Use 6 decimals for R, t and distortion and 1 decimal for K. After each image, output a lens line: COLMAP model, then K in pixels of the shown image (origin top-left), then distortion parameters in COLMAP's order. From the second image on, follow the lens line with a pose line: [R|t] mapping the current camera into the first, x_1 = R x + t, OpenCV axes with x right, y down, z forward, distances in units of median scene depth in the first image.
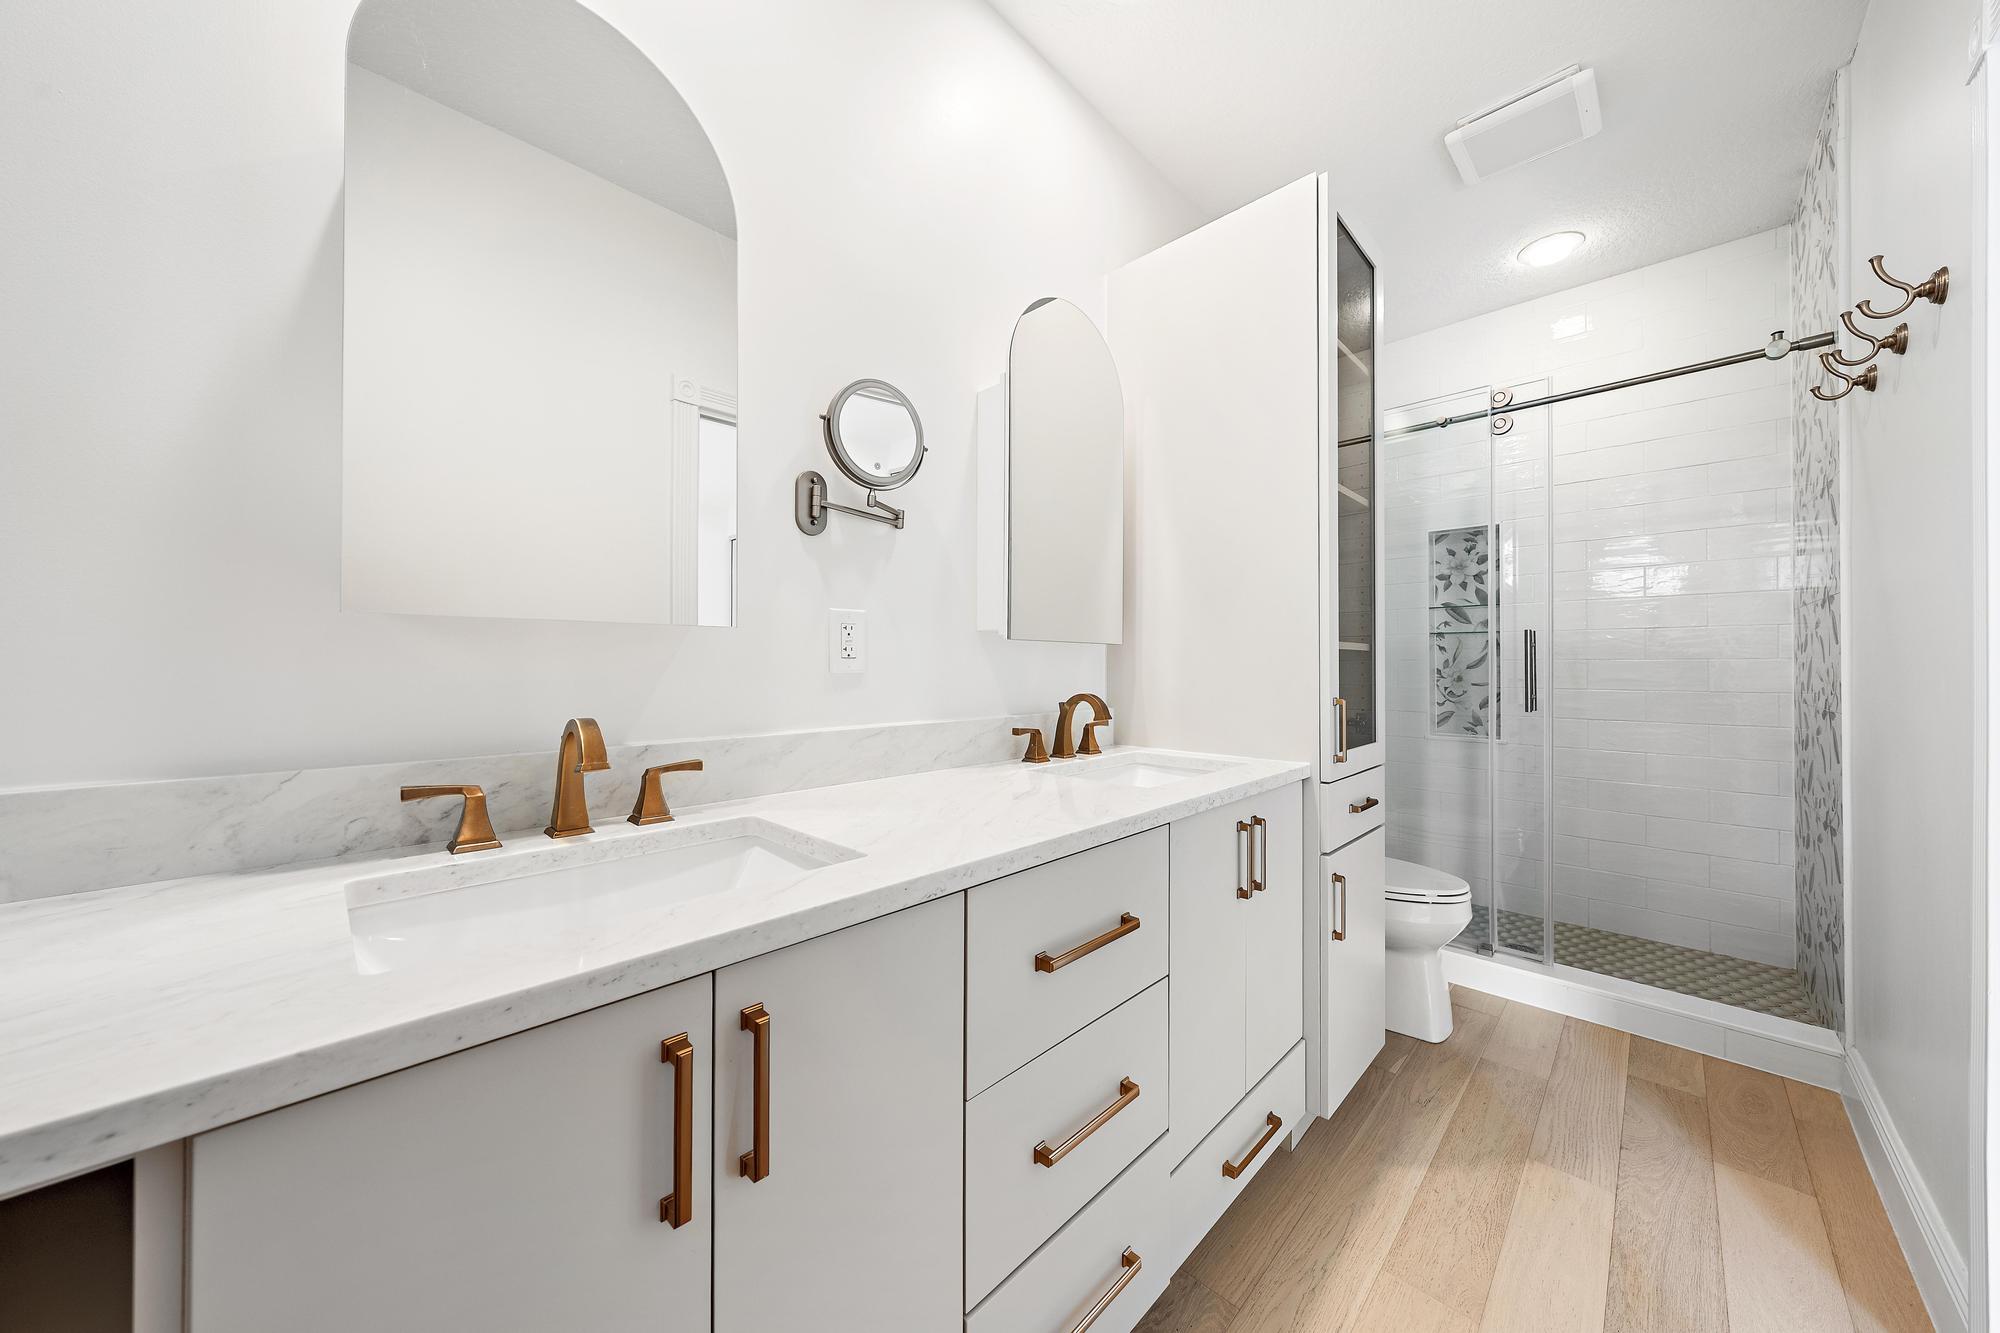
lens RADIAL K [[677.3, 0, 1000.0], [0, 677.3, 666.5], [0, 0, 1]] dist [0.000088, -0.000011]
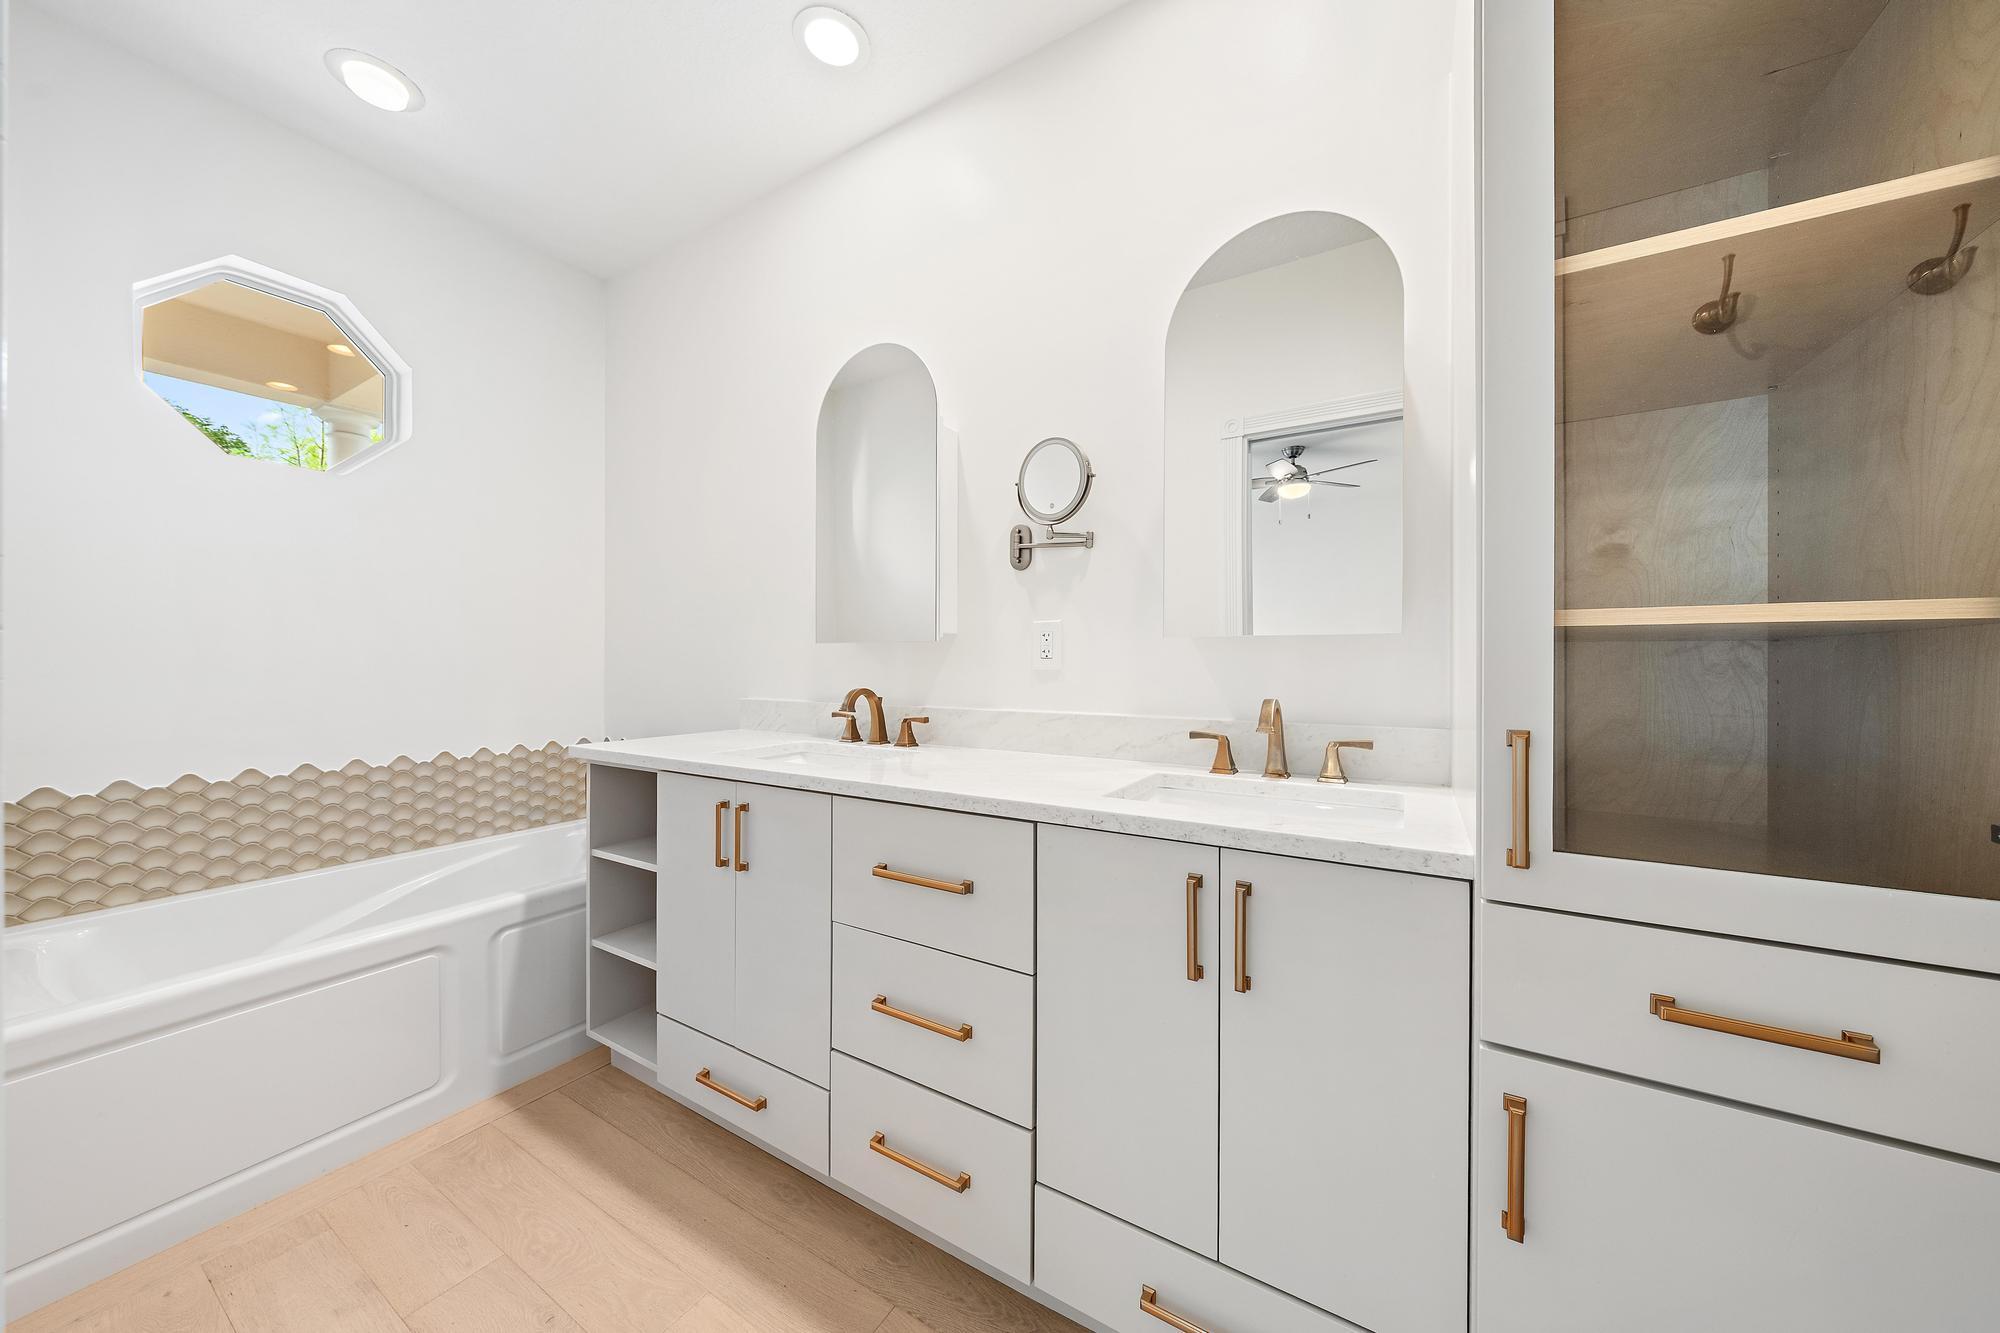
lens RADIAL K [[677.3, 0, 1000.0], [0, 677.3, 666.5], [0, 0, 1]] dist [0.000088, -0.000011]
pose [[0.226490, 0.030829, -0.973526, 1.034884], [0.019409, 0.999158, 0.036156, -0.045857], [0.973820, -0.027084, 0.225701, 0.616144]]
